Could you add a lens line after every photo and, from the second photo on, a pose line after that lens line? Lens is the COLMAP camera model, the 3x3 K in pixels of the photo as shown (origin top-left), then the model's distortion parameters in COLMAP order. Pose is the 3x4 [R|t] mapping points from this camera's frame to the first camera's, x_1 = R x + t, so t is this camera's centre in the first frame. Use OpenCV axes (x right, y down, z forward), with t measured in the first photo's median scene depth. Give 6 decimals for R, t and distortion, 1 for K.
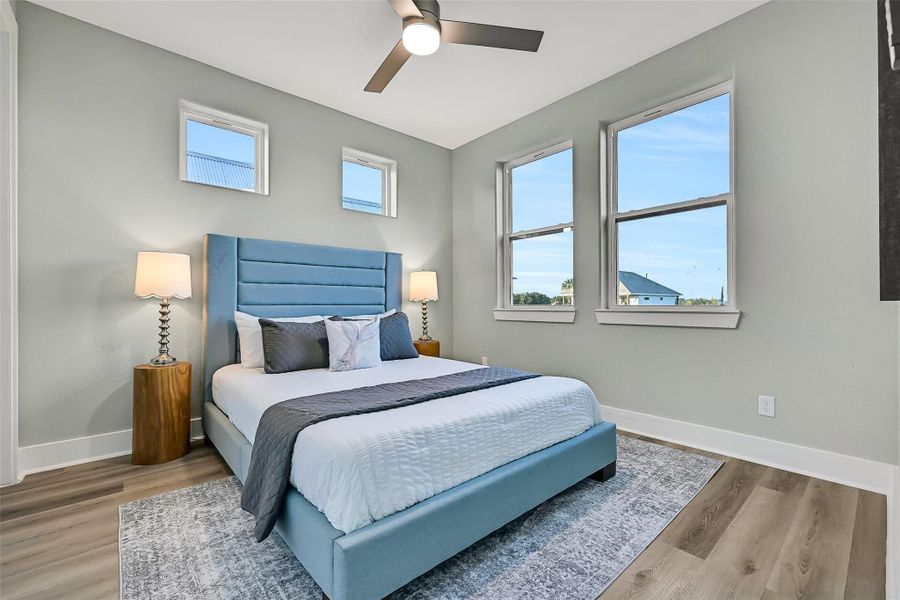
lens RADIAL K [[379.0, 0, 451.4], [0, 379.0, 301.9], [0, 0, 1]] dist [0.001218, 0.000205]
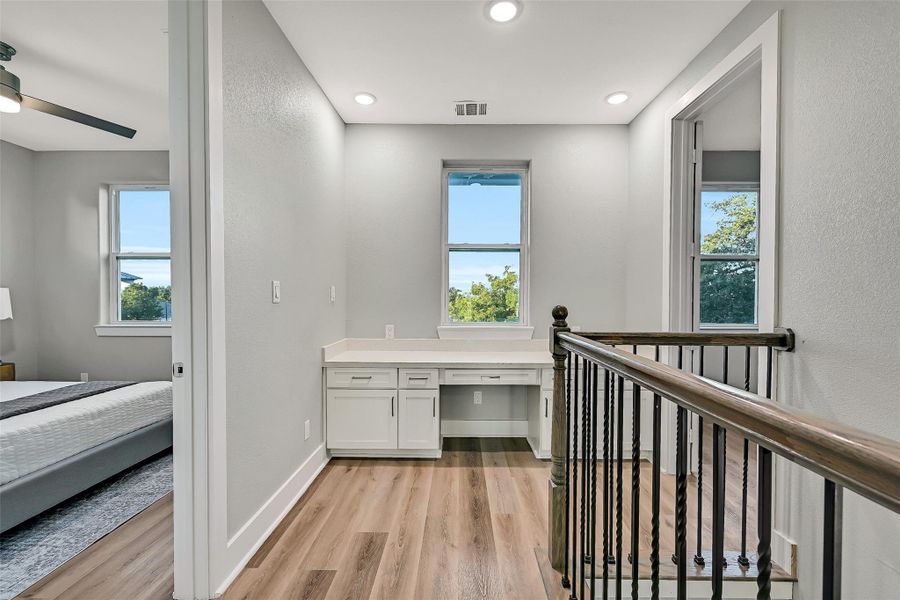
lens RADIAL K [[379.0, 0, 454.7], [0, 379.0, 303.9], [0, 0, 1]] dist [0.001218, 0.000205]
pose [[0.666293, -0.001316, 0.745689, -0.014147], [-0.011552, 0.999860, 0.012087, -0.137541], [-0.745600, -0.016668, 0.666185, -0.883144]]
